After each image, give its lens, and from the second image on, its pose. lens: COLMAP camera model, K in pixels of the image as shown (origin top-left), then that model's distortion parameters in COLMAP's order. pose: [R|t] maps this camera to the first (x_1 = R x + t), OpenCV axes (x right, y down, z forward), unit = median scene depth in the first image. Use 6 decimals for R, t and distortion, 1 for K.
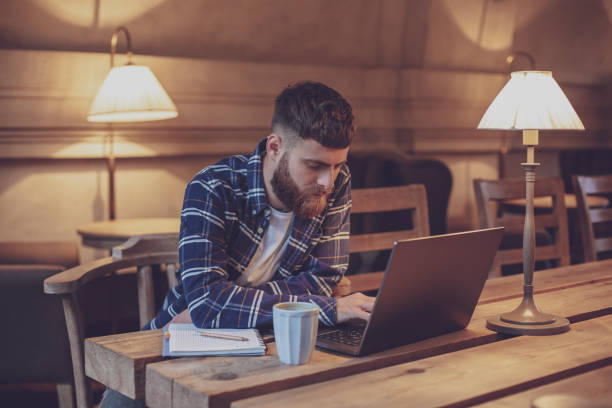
lens RADIAL K [[902.8, 0, 306.0], [0, 902.8, 204.0], [0, 0, 1]] dist [-0.102887, -0.021957]
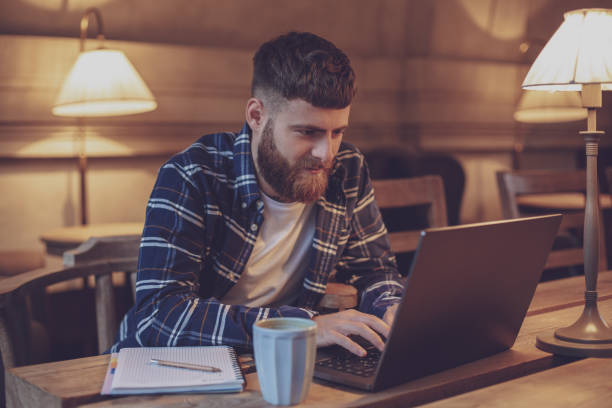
lens RADIAL K [[902.8, 0, 306.0], [0, 902.8, 204.0], [0, 0, 1]] dist [-0.102887, -0.021957]
pose [[0.999928, -0.011896, 0.001747, 0.004176], [0.011921, 0.999818, -0.014896, 0.022065], [-0.001569, 0.014916, 0.999888, 0.213554]]
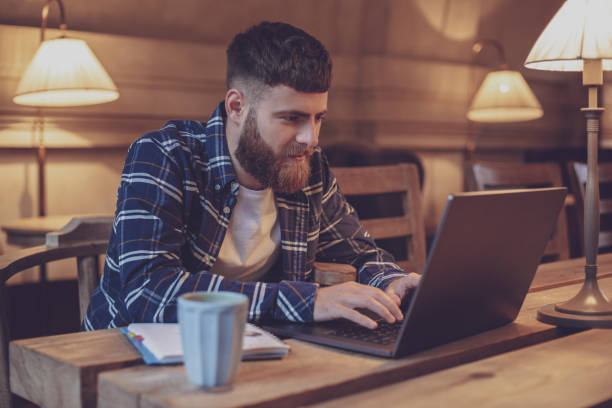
lens RADIAL K [[902.8, 0, 306.0], [0, 902.8, 204.0], [0, 0, 1]] dist [-0.102887, -0.021957]
pose [[0.996977, -0.005051, 0.077528, -0.052743], [0.006842, 0.999715, -0.022856, 0.047725], [-0.077390, 0.023318, 0.996728, 0.218244]]
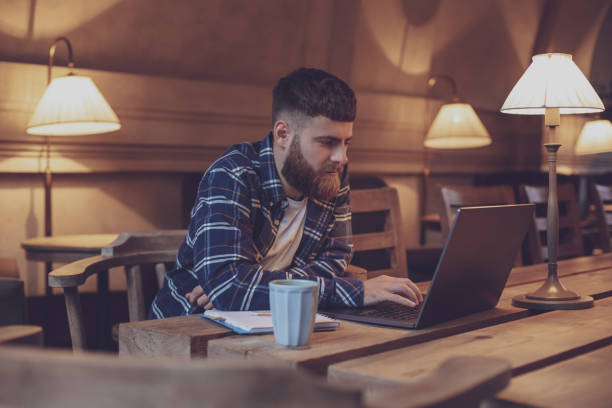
lens RADIAL K [[902.8, 0, 306.0], [0, 902.8, 204.0], [0, 0, 1]] dist [-0.102887, -0.021957]
pose [[0.989090, -0.007444, 0.147125, -0.159682], [0.014840, 0.998677, -0.049239, 0.061948], [-0.146563, 0.050885, 0.987892, 0.028038]]
